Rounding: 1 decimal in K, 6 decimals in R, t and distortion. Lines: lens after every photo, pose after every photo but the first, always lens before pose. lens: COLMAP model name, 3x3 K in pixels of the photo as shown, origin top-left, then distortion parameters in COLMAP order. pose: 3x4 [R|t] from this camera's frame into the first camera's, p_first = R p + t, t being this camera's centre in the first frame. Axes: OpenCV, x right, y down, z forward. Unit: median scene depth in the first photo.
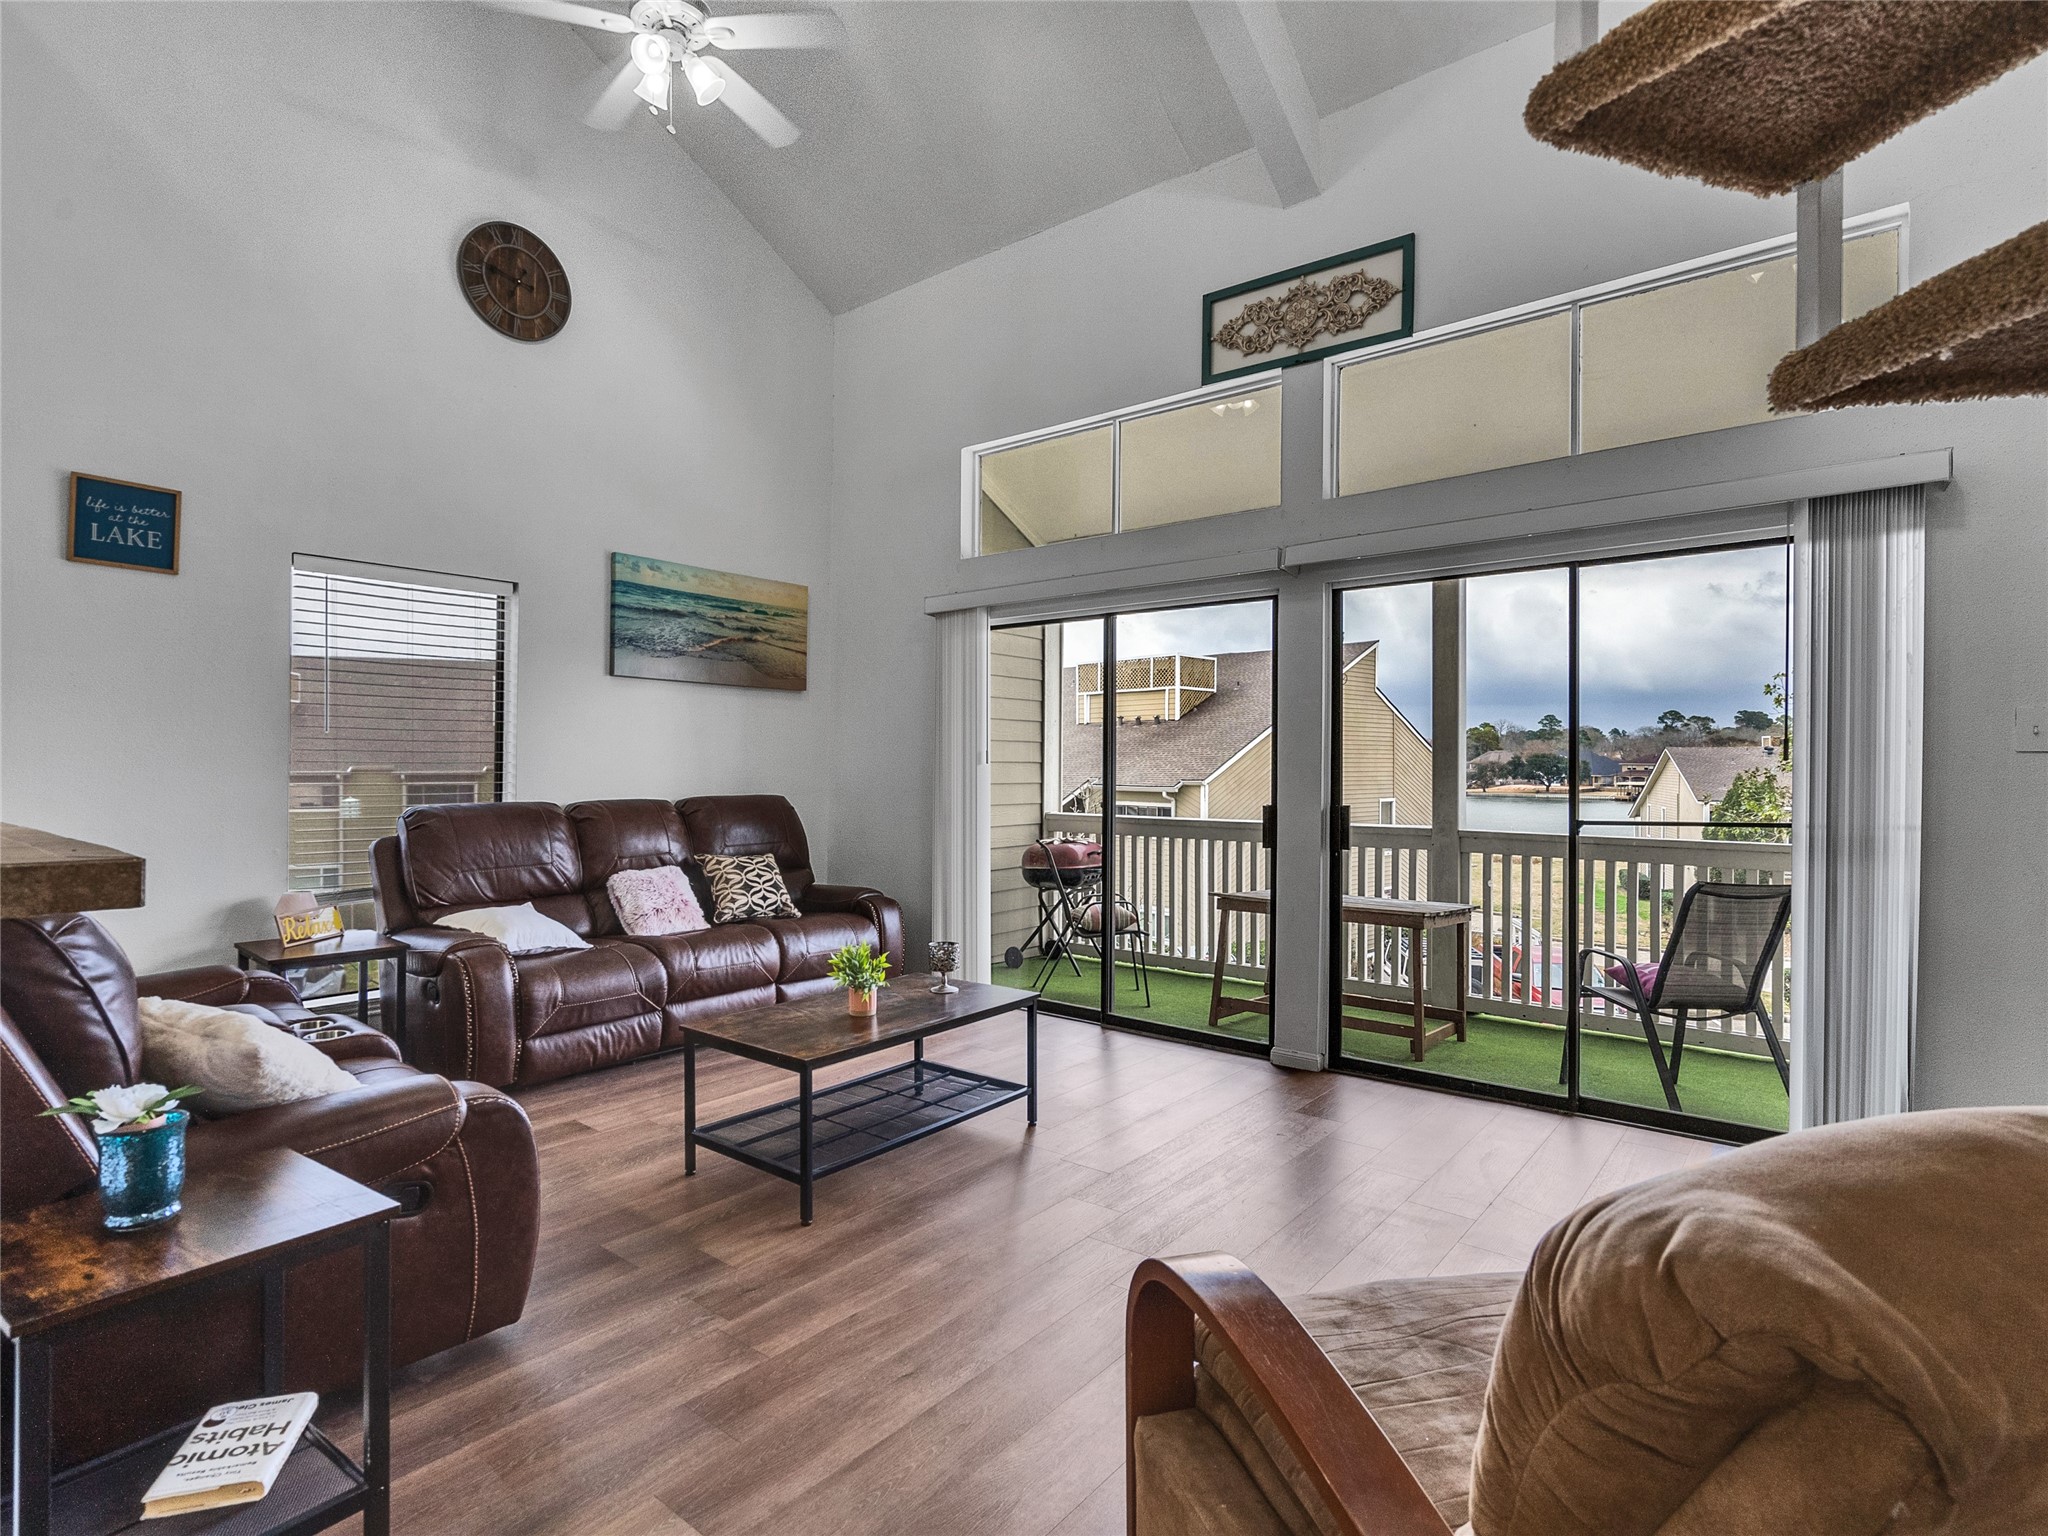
lens RADIAL K [[1051.3, 0, 1000.0], [0, 1051.3, 764.9], [0, 0, 1]] dist [-0.006646, -0.000643]
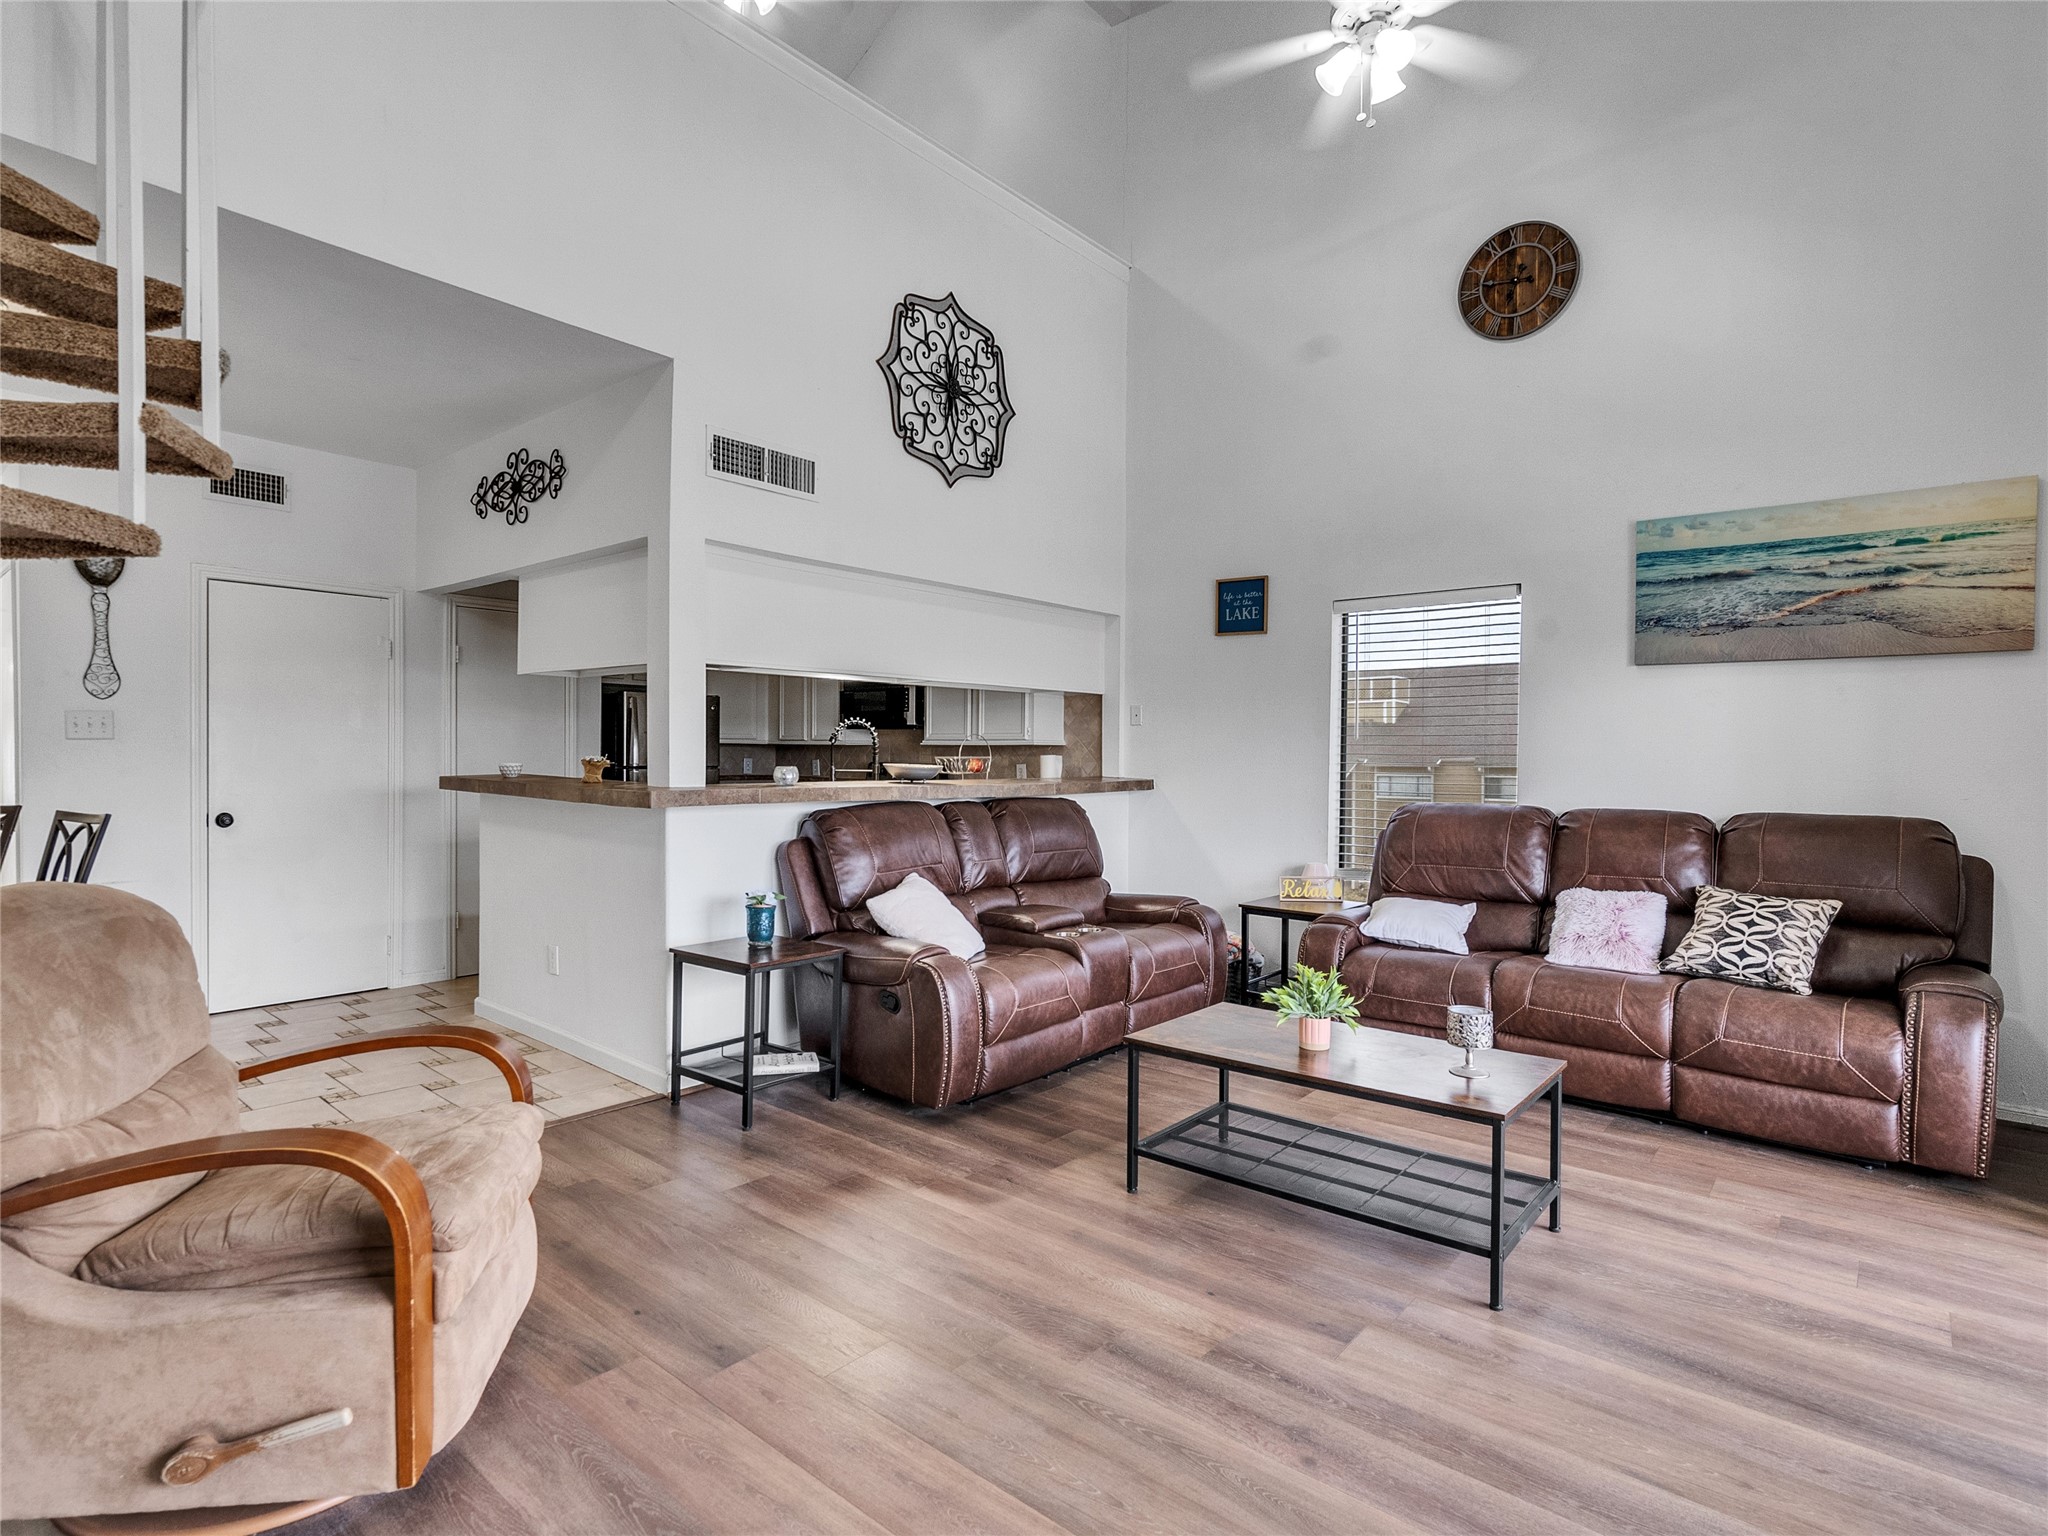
lens RADIAL K [[1051.3, 0, 1000.0], [0, 1051.3, 764.9], [0, 0, 1]] dist [-0.006646, -0.000643]
pose [[-0.023532, 0.004089, -0.999715, 0.522957], [-0.008868, 0.999951, 0.004299, -0.002359], [0.999684, 0.008967, -0.023495, 0.518615]]
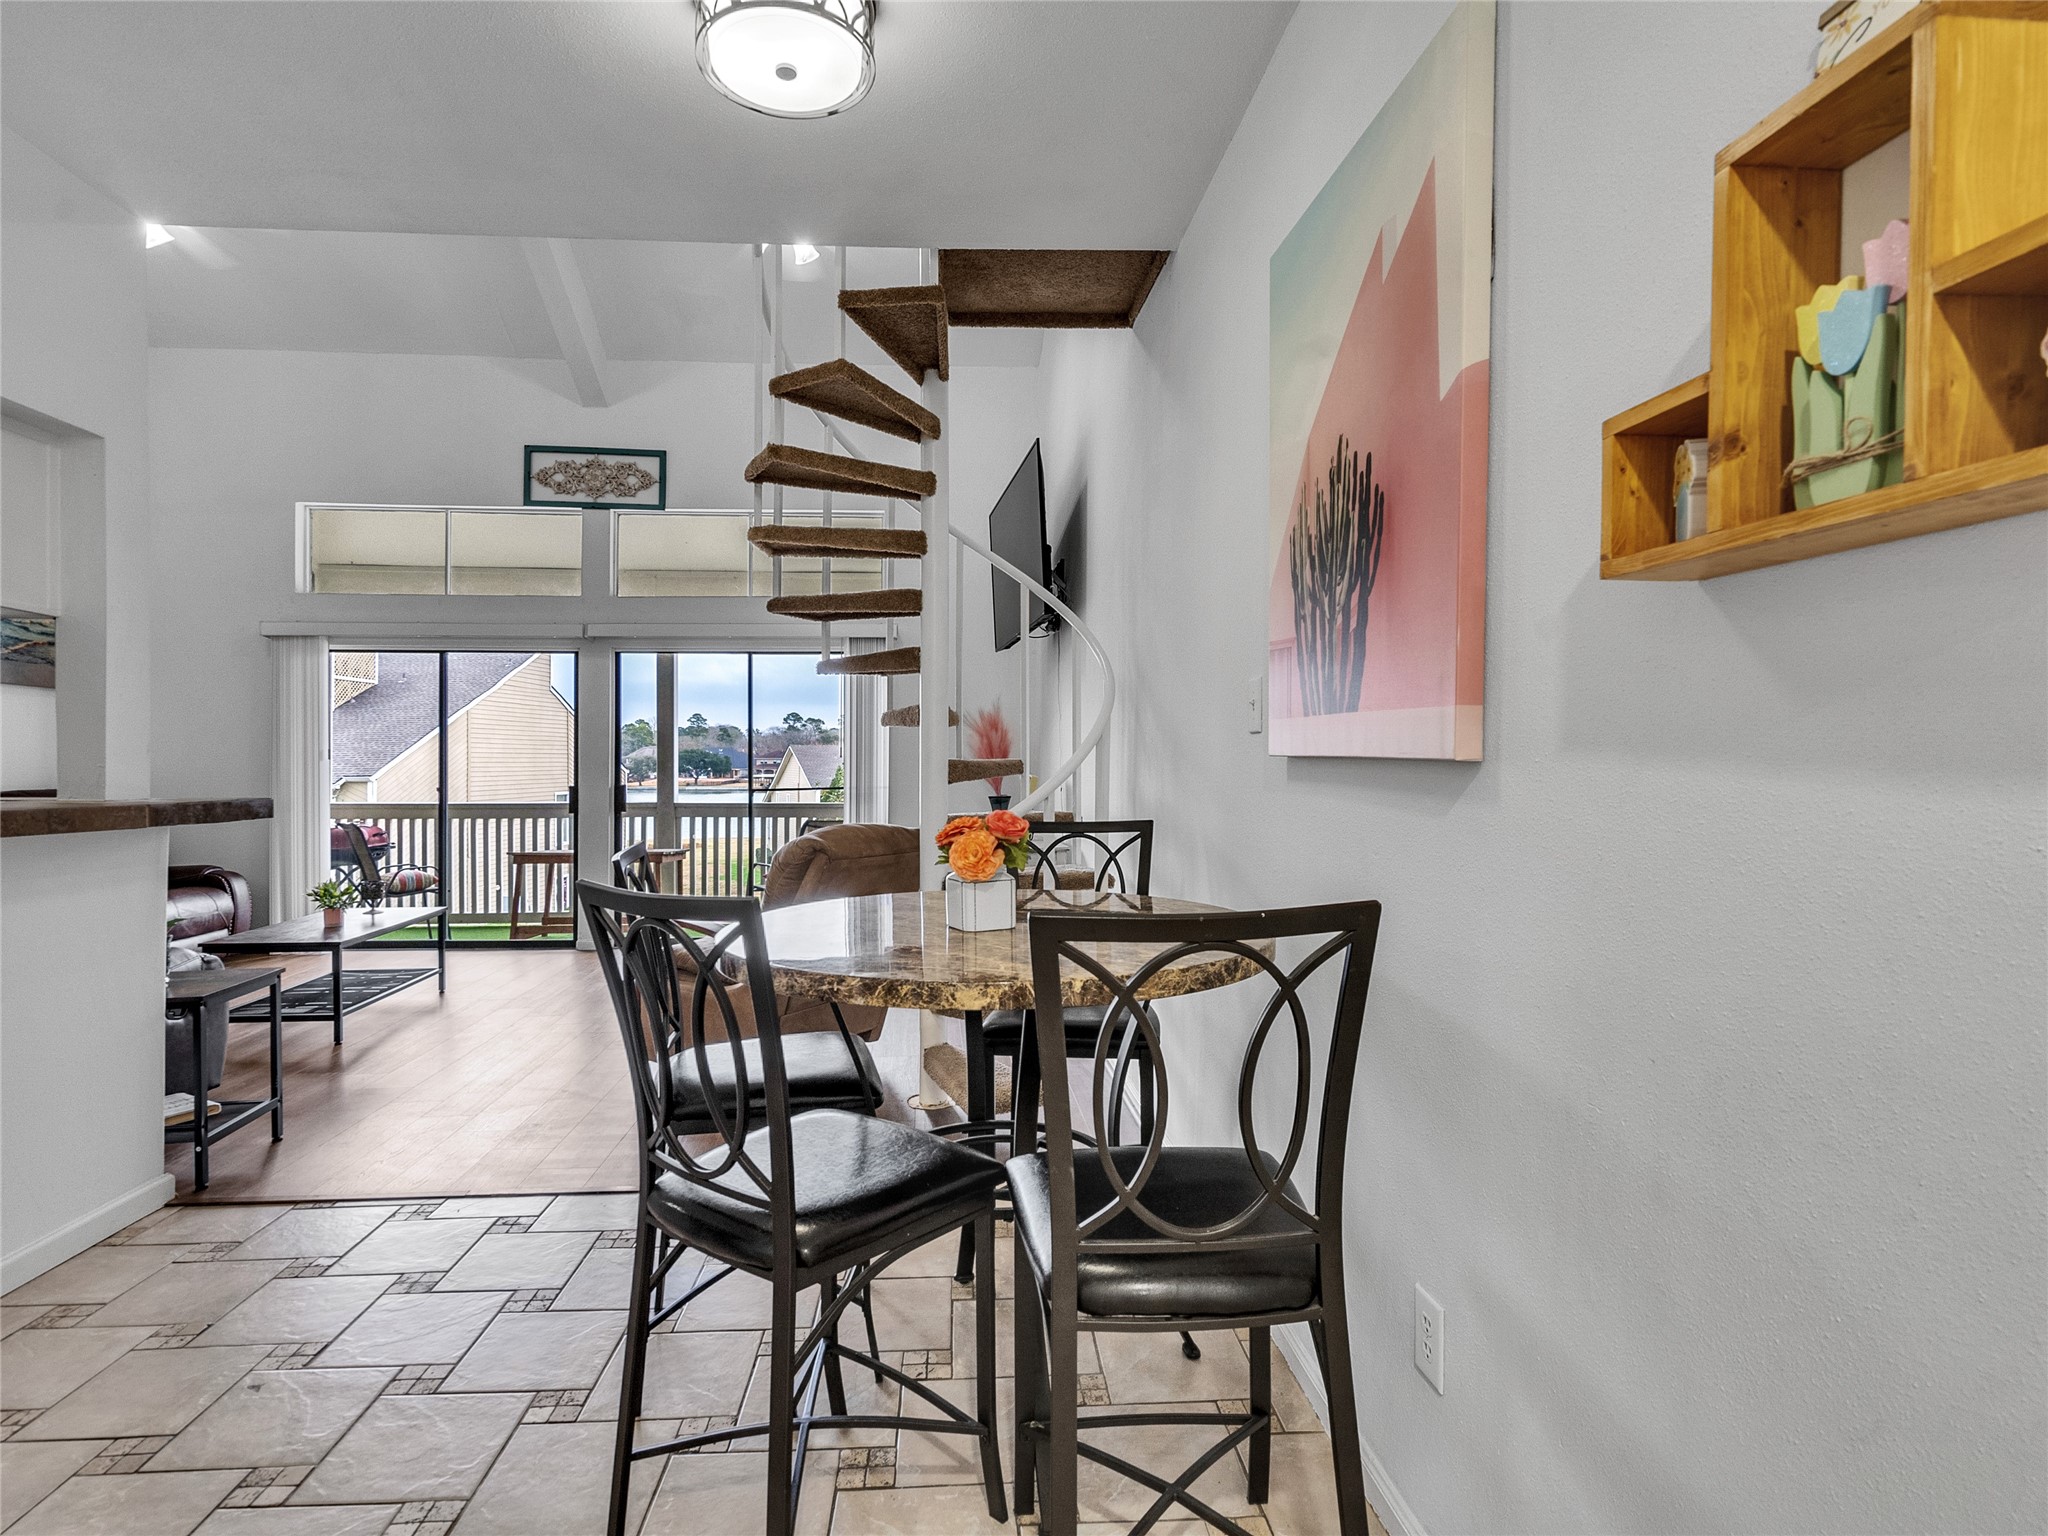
lens RADIAL K [[1051.3, 0, 1000.0], [0, 1051.3, 764.9], [0, 0, 1]] dist [-0.006646, -0.000643]
pose [[0.722202, -0.004964, 0.691664, -0.323221], [0.001353, 0.999982, 0.005764, -0.001182], [-0.691681, -0.003227, 0.722196, -0.499891]]
